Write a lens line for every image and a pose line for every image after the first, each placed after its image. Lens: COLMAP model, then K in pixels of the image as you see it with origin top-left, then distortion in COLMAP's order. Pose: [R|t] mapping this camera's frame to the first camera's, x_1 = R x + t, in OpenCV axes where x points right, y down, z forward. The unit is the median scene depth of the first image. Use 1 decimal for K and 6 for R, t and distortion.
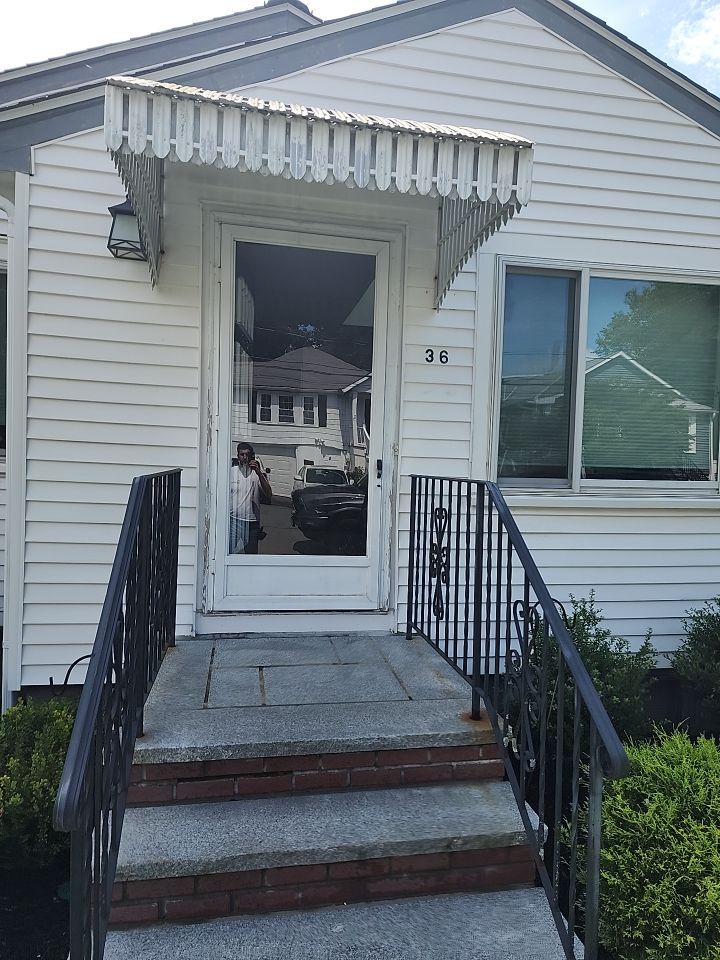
lens RADIAL K [[673.3, 0, 359.4], [0, 673.3, 490.5], [0, 0, 1]] dist [0.080851, -0.054426]
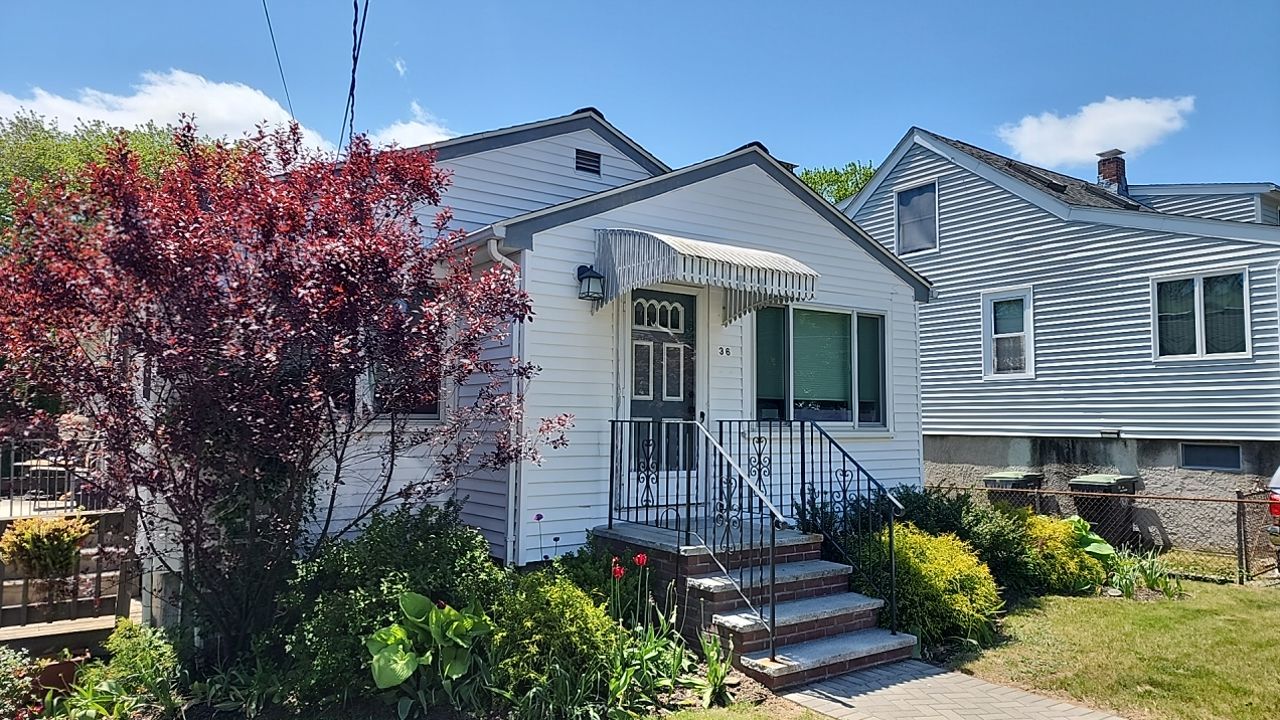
lens RADIAL K [[837.4, 0, 640.0], [0, 837.4, 360.0], [0, 0, 1]] dist [0.049909, 0.001613]
pose [[0.909298, 0.000901, 0.416144, -1.080292], [0.038464, 0.995535, -0.086200, -0.000553], [-0.414364, 0.094388, 0.905204, -0.937422]]
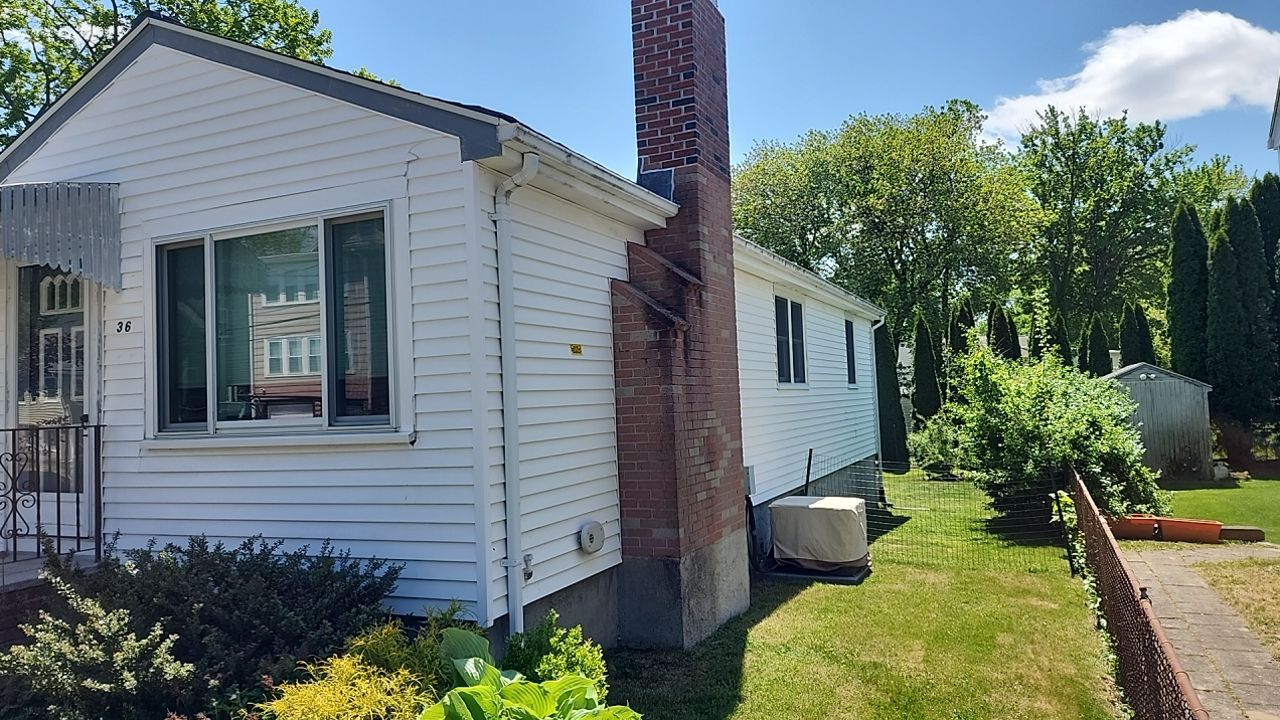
lens RADIAL K [[868.3, 0, 640.0], [0, 868.3, 360.0], [0, 0, 1]] dist [-0.001800, -0.000004]
pose [[0.826480, -0.087523, -0.556121, 1.938320], [0.042581, 0.994730, -0.093271, 0.050781], [0.561354, 0.053407, 0.825851, 0.262907]]
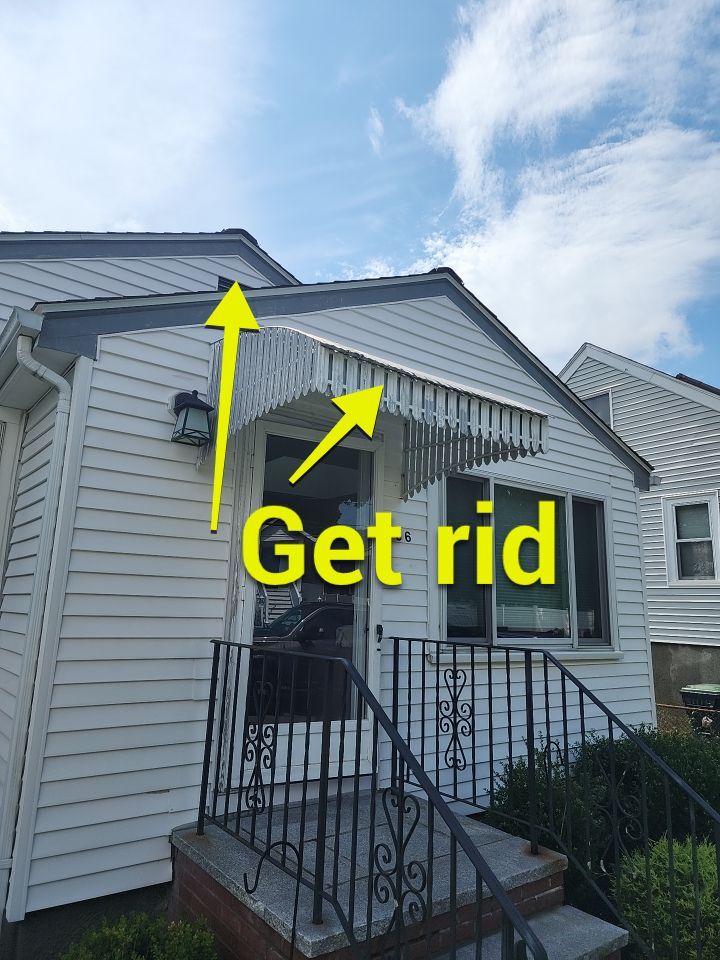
lens RADIAL K [[670.6, 0, 362.3], [0, 670.6, 463.1], [0, 0, 1]] dist [0.053471, -0.052322]
pose [[0.895006, 0.085874, 0.437709, -0.548171], [0.018646, 0.973233, -0.229064, -0.056778], [-0.445663, 0.213175, 0.869448, -0.052936]]
